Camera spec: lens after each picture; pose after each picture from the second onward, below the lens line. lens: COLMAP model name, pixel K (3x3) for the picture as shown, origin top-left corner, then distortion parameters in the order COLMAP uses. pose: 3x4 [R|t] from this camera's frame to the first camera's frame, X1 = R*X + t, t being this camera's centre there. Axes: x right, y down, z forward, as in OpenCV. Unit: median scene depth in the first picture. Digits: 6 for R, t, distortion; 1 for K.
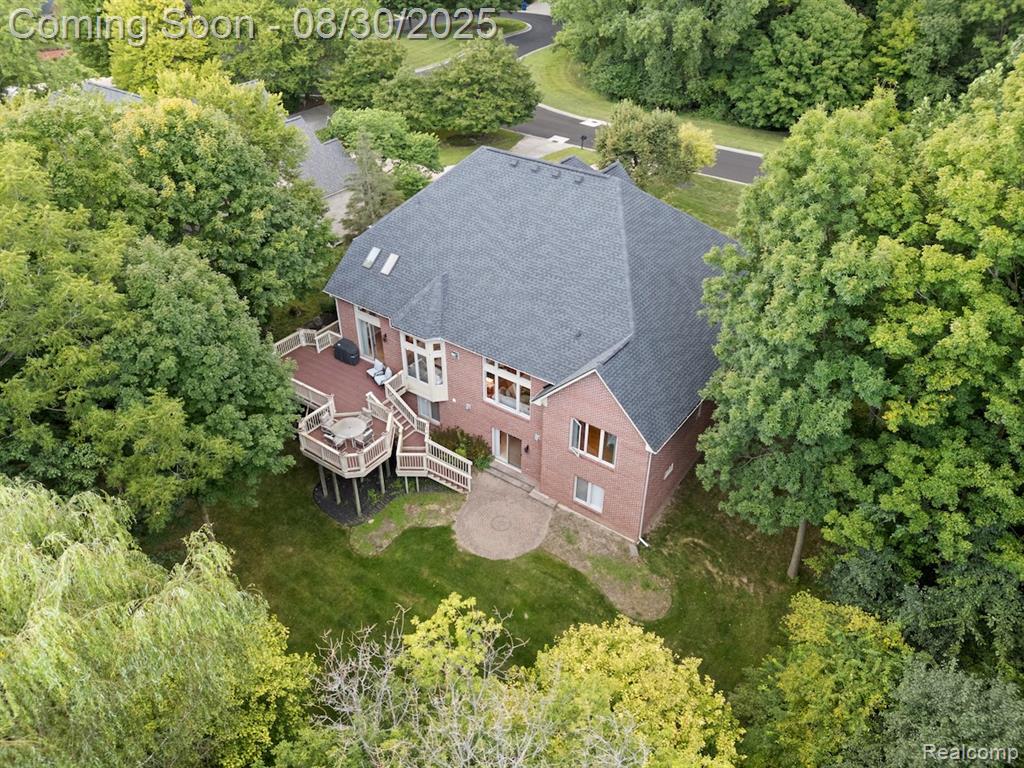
lens RADIAL K [[743.0, 0, 512.7], [0, 743.0, 379.9], [0, 0, 1]] dist [0.082791, -0.003061]
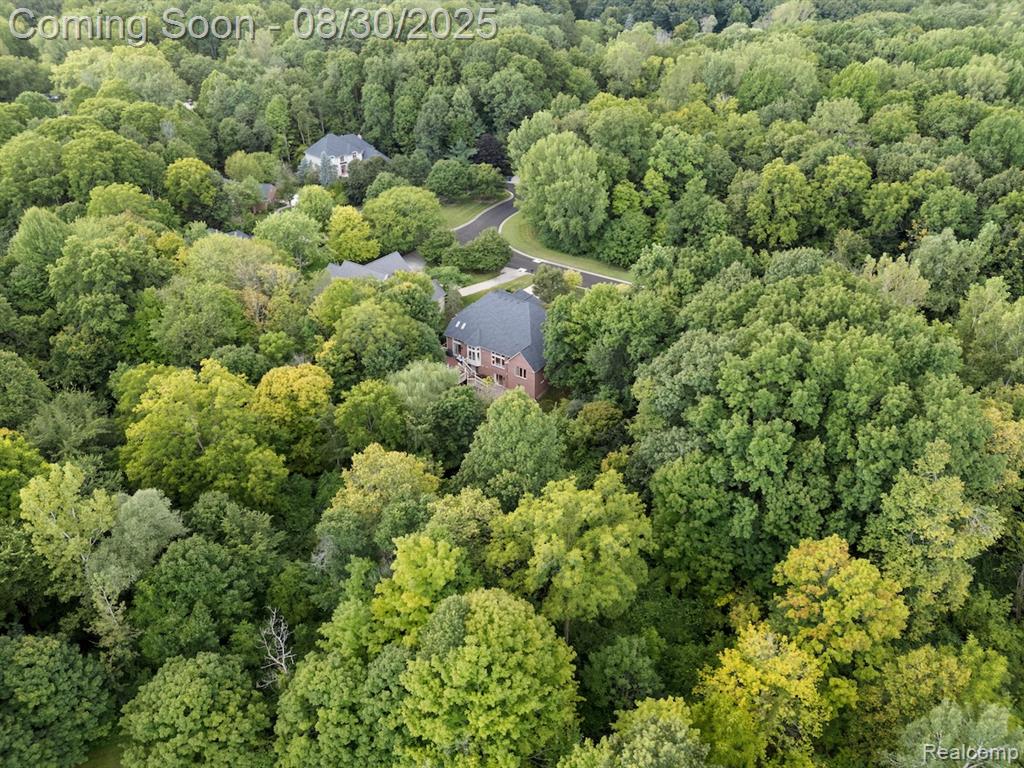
lens RADIAL K [[749.0, 0, 512.0], [0, 749.0, 384.0], [0, 0, 1]] dist [0.073903, -0.064639]
pose [[0.999940, -0.010690, -0.002589, 0.065801], [0.010494, 0.997712, -0.066789, 0.358656], [0.003297, 0.066758, 0.997764, -2.533066]]
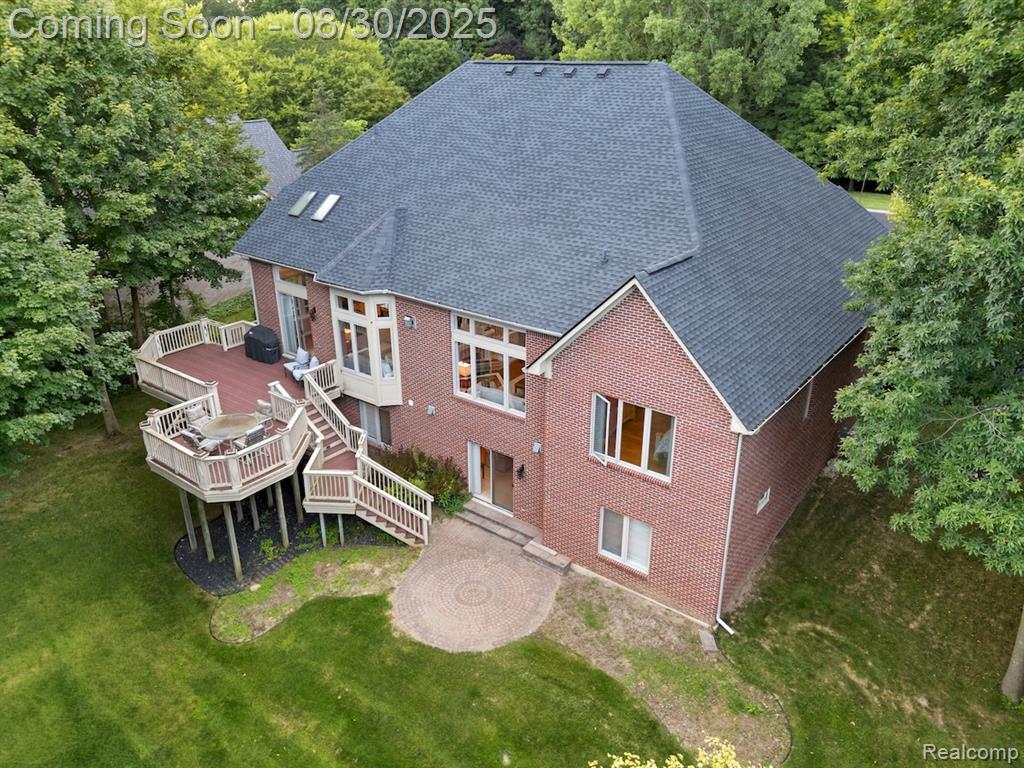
lens RADIAL K [[749.0, 0, 512.0], [0, 749.0, 384.0], [0, 0, 1]] dist [0.073903, -0.064639]
pose [[0.999287, 0.009840, -0.036450, 0.033706], [-0.016867, 0.980093, -0.197822, 0.145466], [0.033778, 0.198296, 0.979560, 0.385516]]
